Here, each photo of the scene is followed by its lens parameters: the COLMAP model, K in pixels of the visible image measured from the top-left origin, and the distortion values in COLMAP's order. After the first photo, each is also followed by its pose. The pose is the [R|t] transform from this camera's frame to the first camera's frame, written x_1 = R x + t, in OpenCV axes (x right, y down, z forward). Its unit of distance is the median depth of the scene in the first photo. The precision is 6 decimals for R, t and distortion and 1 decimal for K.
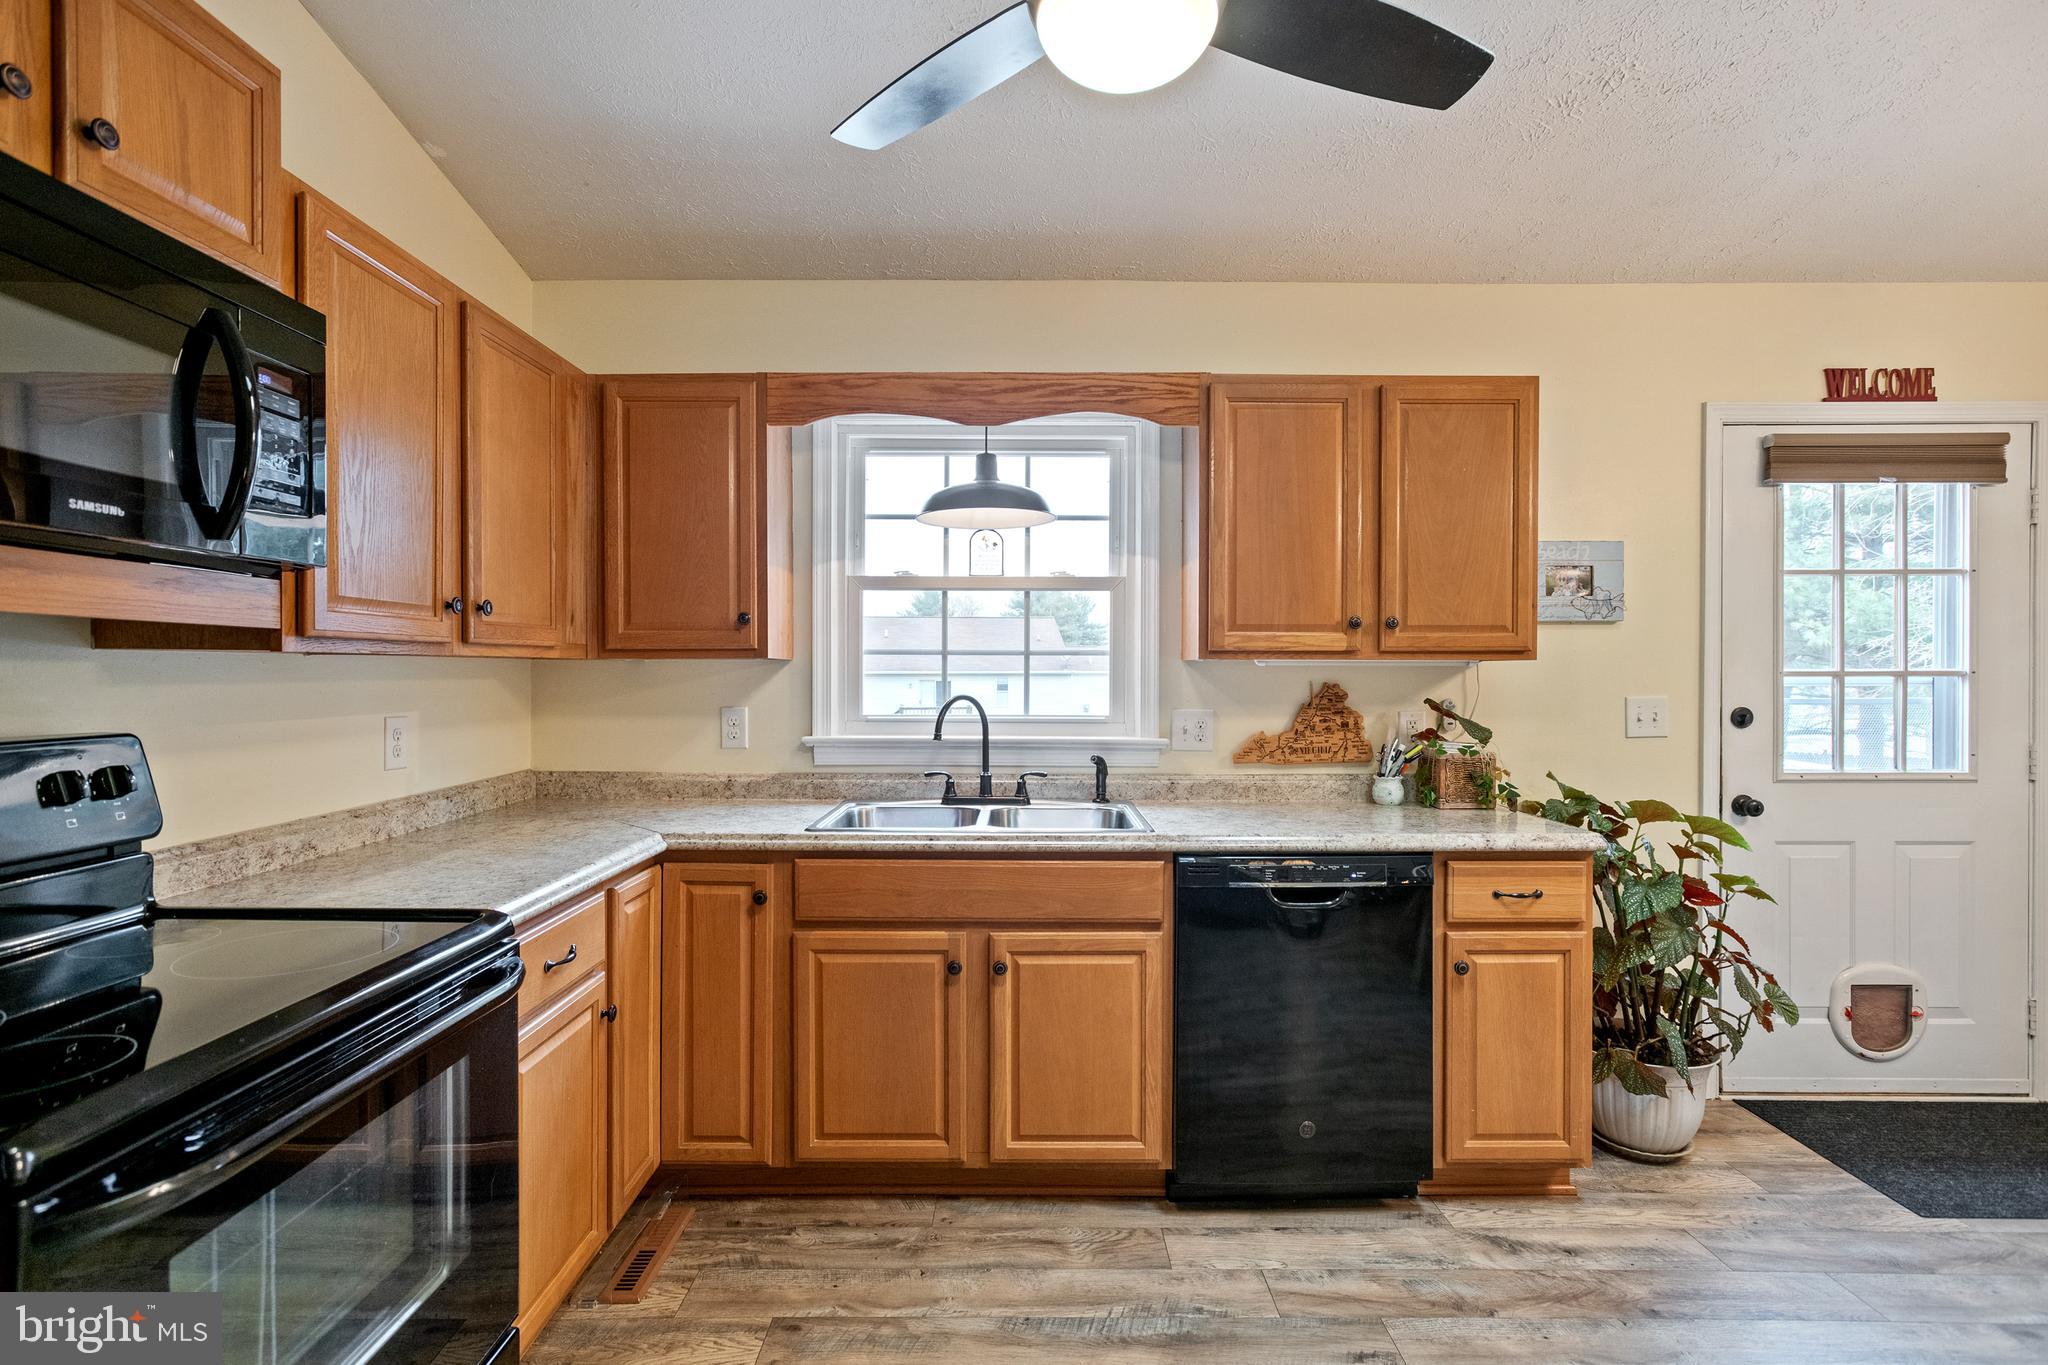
lens RADIAL K [[975.1, 0, 1021.3], [0, 975.1, 678.7], [0, 0, 1]] dist [-0.021031, 0.015258]
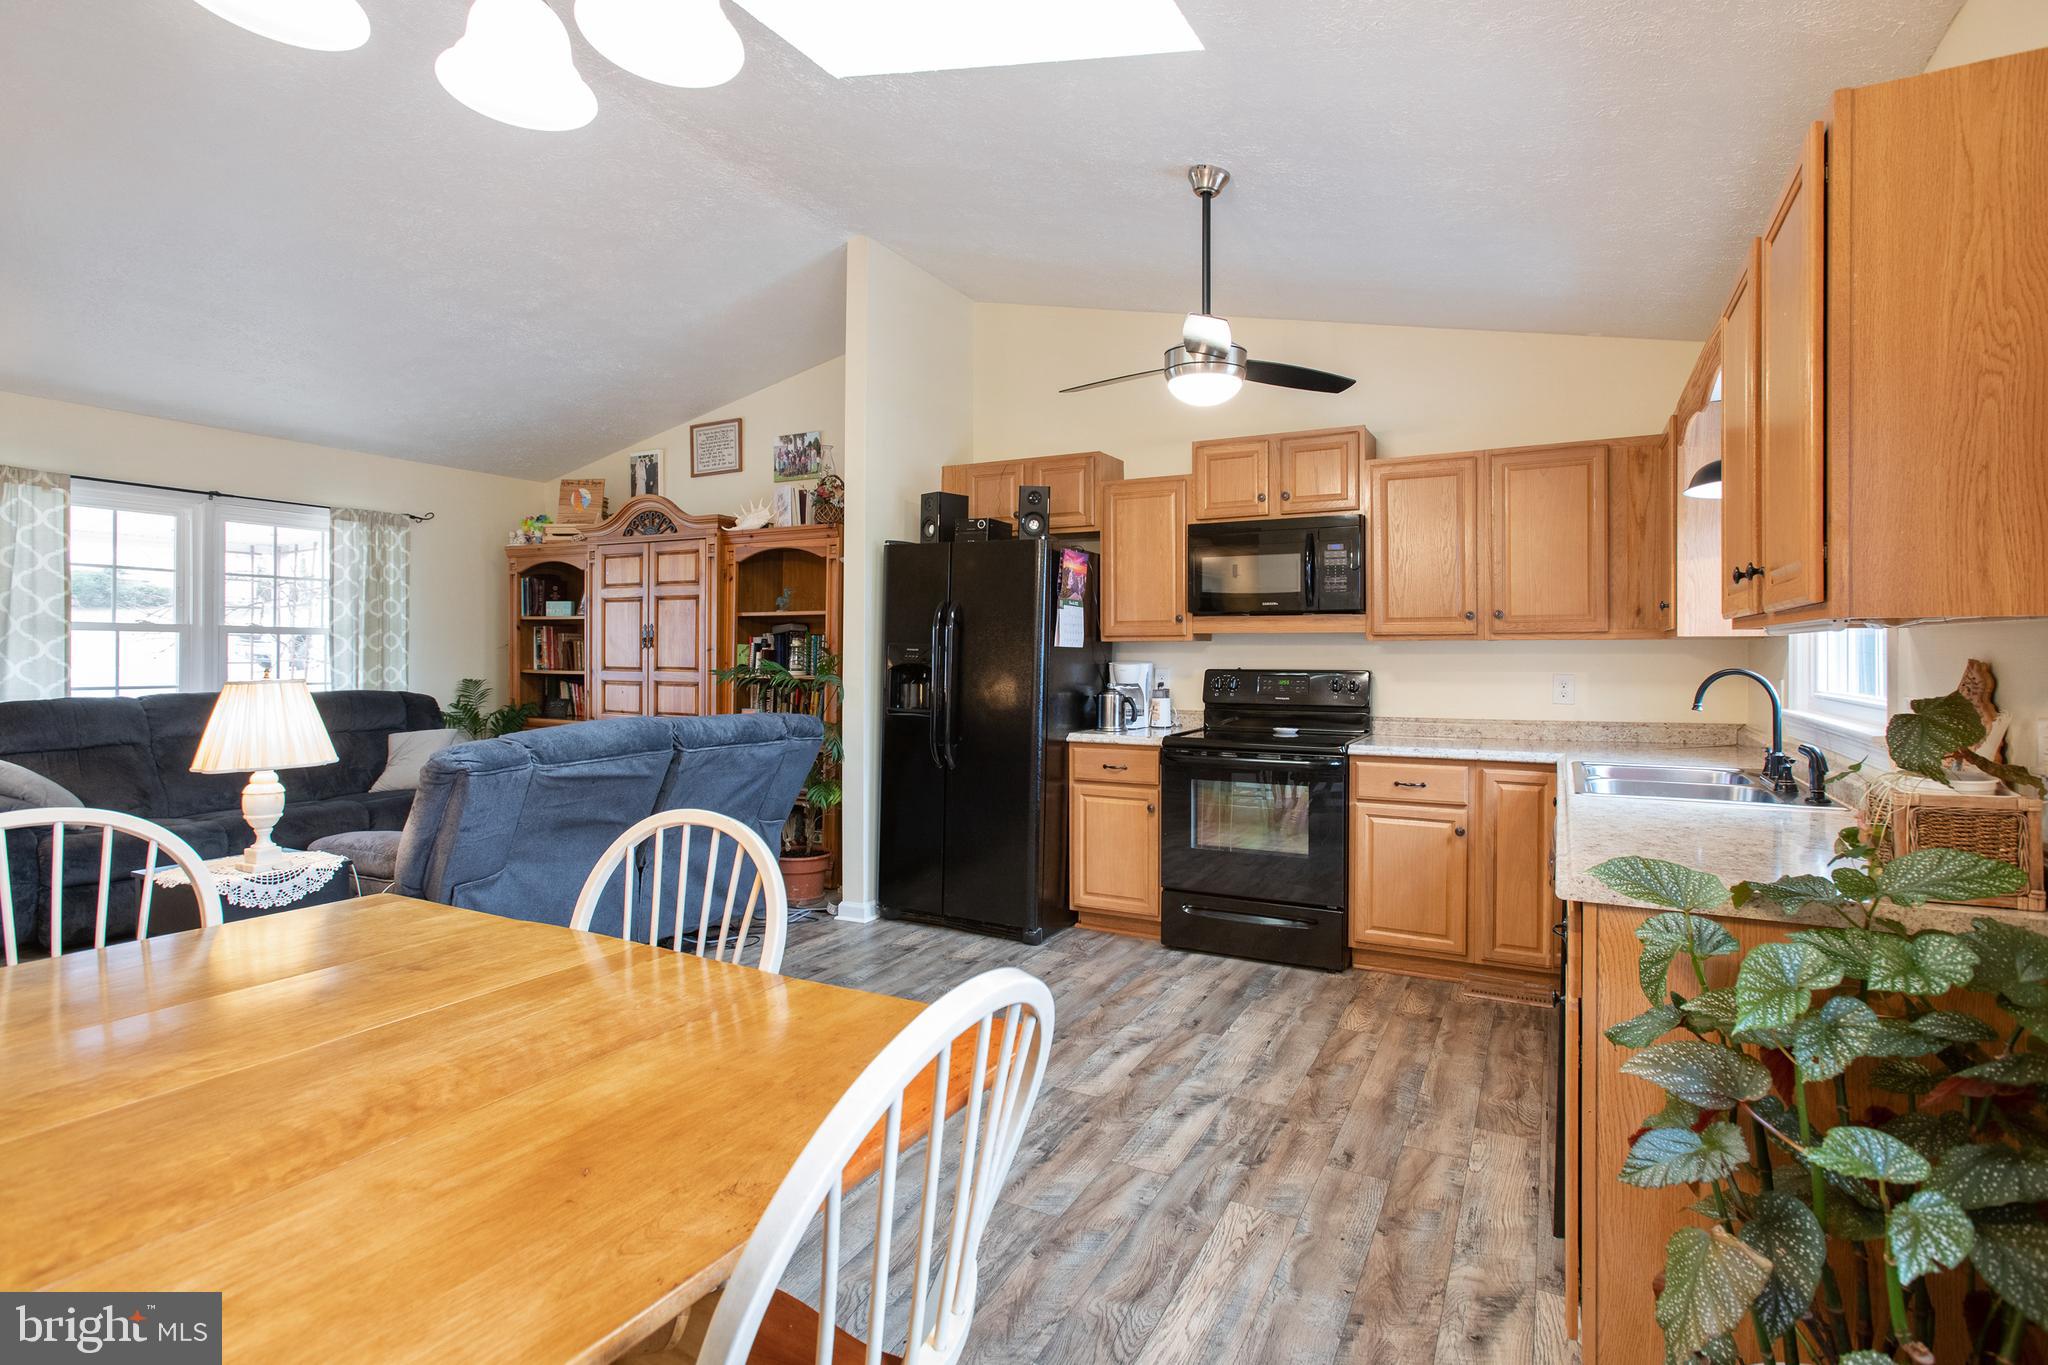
lens RADIAL K [[999.1, 0, 1033.5], [0, 999.1, 654.6], [0, 0, 1]] dist [-0.023973, 0.016495]
pose [[-0.465562, -0.000421, -0.885015, 1.230812], [-0.008136, 0.999960, 0.003805, 0.003402], [0.884978, 0.008972, -0.465546, 0.866469]]
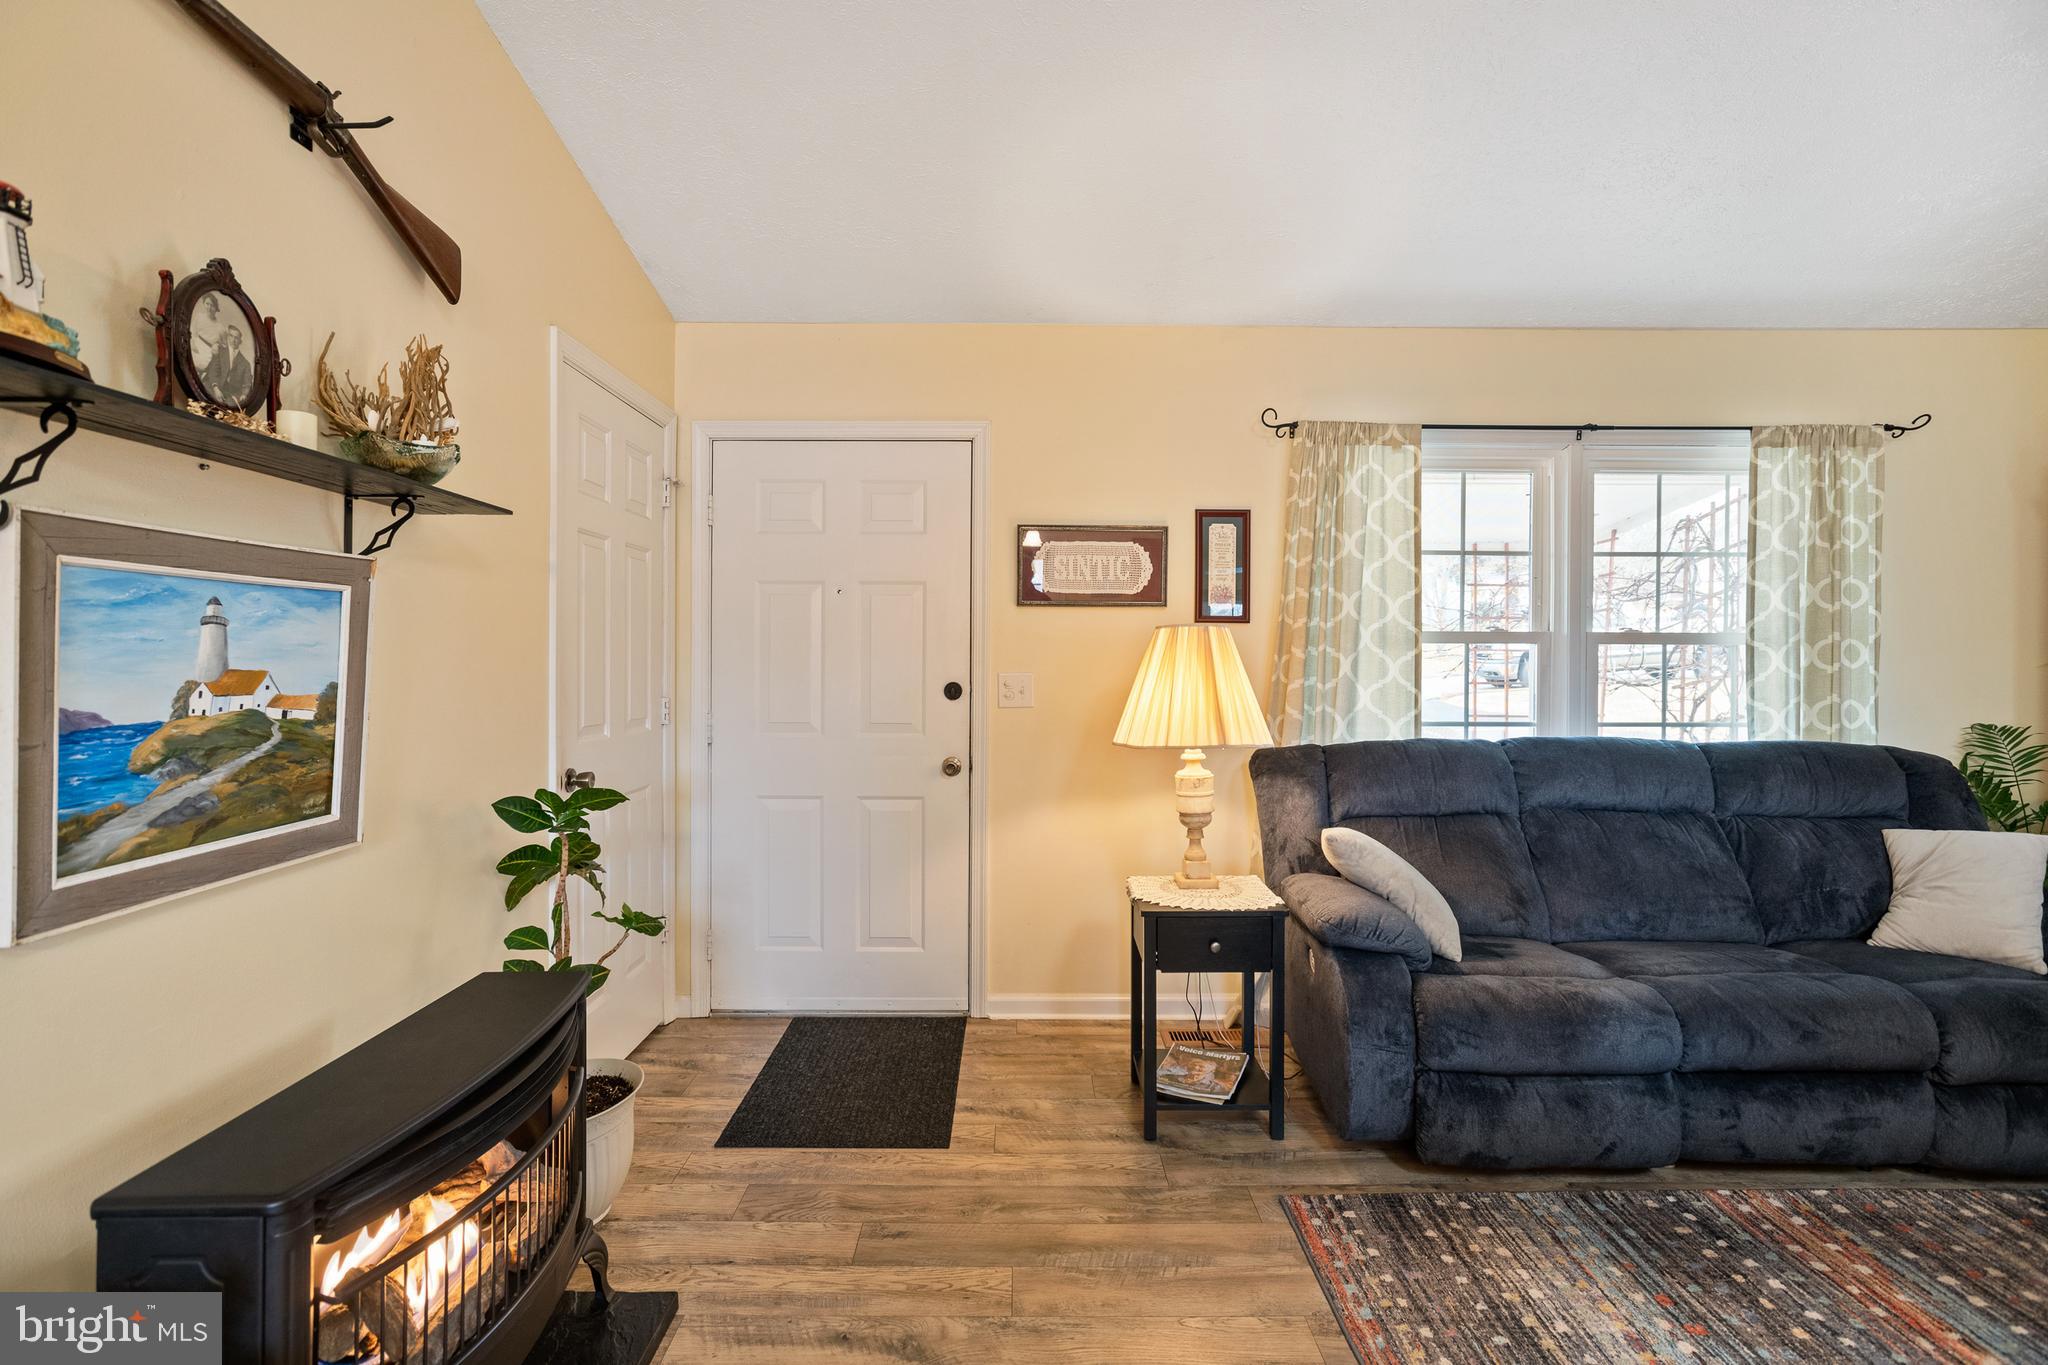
lens RADIAL K [[972.6, 0, 1027.5], [0, 972.6, 672.6], [0, 0, 1]] dist [-0.018033, 0.011812]
pose [[-0.999986, -0.002034, -0.004868, 0.961272], [-0.002082, 0.999949, 0.009858, 0.007477], [0.004848, 0.009868, -0.999940, -0.290409]]
